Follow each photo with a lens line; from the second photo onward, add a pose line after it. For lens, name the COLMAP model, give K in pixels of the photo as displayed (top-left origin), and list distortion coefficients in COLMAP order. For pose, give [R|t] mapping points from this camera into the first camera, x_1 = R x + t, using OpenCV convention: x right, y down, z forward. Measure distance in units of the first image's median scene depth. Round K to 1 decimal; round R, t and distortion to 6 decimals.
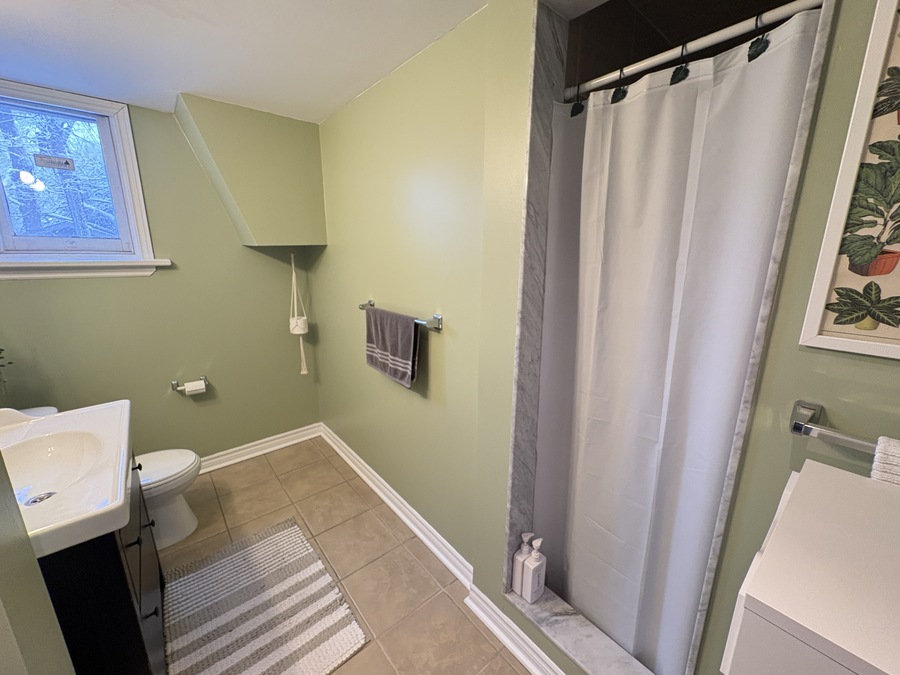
lens RADIAL K [[358.5, 0, 449.8], [0, 358.5, 339.2], [0, 0, 1]] dist [-0.000044, -0.000220]
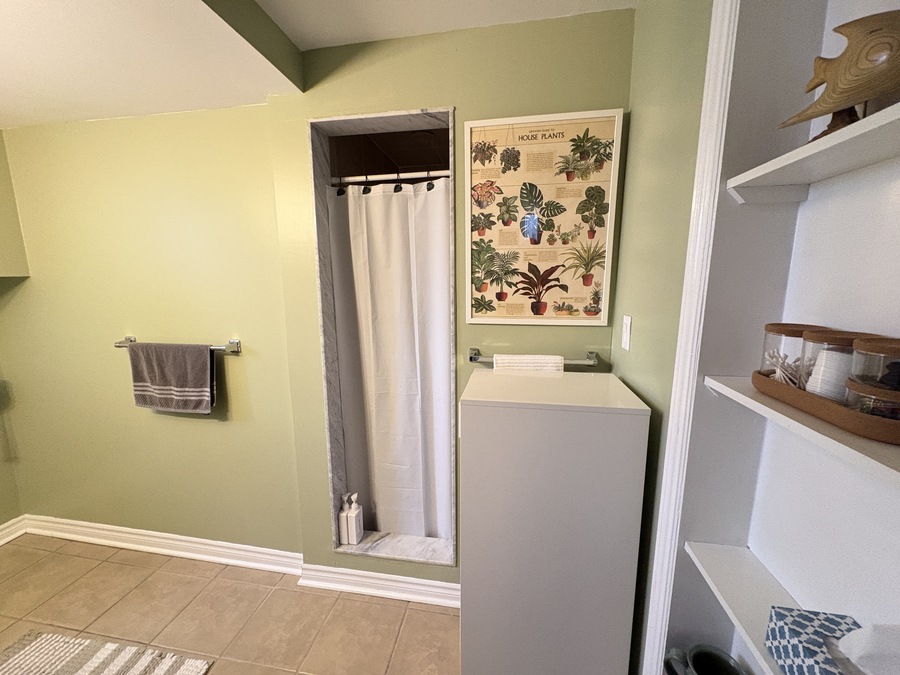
lens RADIAL K [[357.0, 0, 449.8], [0, 357.0, 339.1], [0, 0, 1]] dist [-0.000240, 0.000085]
pose [[0.763671, -0.114221, 0.635421, -0.260434], [0.159754, 0.987049, -0.014570, 0.061730], [-0.625528, 0.112638, 0.772028, -0.315906]]
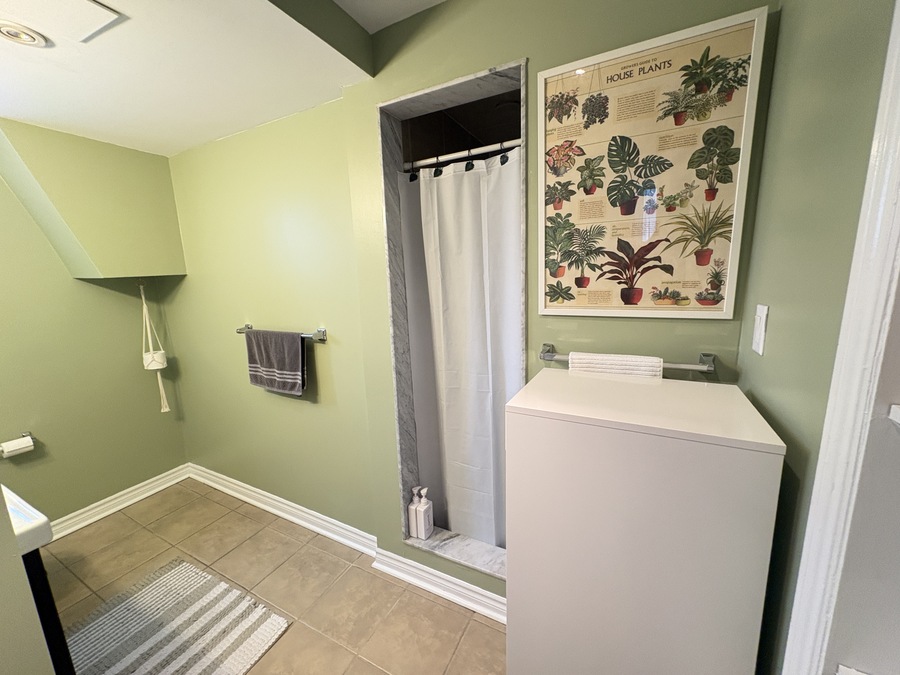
lens RADIAL K [[357.0, 0, 449.8], [0, 357.0, 339.1], [0, 0, 1]] dist [-0.000240, 0.000085]
pose [[0.923383, -0.103243, 0.369737, -0.094093], [0.126160, 0.991271, -0.038277, 0.076204], [-0.362558, 0.081991, 0.928348, -0.289846]]
